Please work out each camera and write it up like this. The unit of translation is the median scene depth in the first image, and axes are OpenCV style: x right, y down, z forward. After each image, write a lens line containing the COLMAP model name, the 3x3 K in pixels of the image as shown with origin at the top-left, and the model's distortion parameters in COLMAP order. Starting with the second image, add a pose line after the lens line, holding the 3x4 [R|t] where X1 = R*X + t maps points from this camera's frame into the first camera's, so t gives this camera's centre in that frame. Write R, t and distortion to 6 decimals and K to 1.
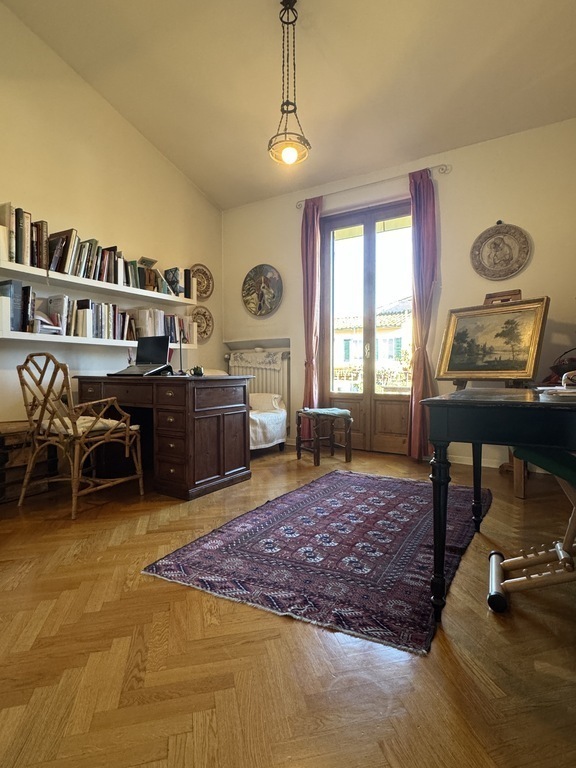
lens RADIAL K [[407.9, 0, 289.7], [0, 407.9, 383.7], [0, 0, 1]] dist [-0.003356, -0.000115]
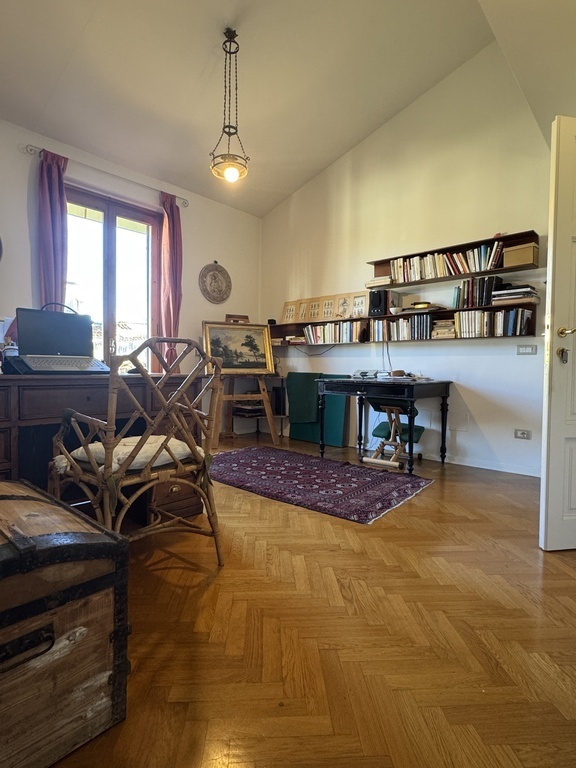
lens RADIAL K [[407.9, 0, 288.8], [0, 407.9, 382.5], [0, 0, 1]] dist [-0.003356, -0.000115]
pose [[0.202412, -0.032460, 0.978762, -0.908947], [0.015057, 0.999436, 0.030032, -0.021973], [-0.979185, 0.008659, 0.202787, 0.523995]]
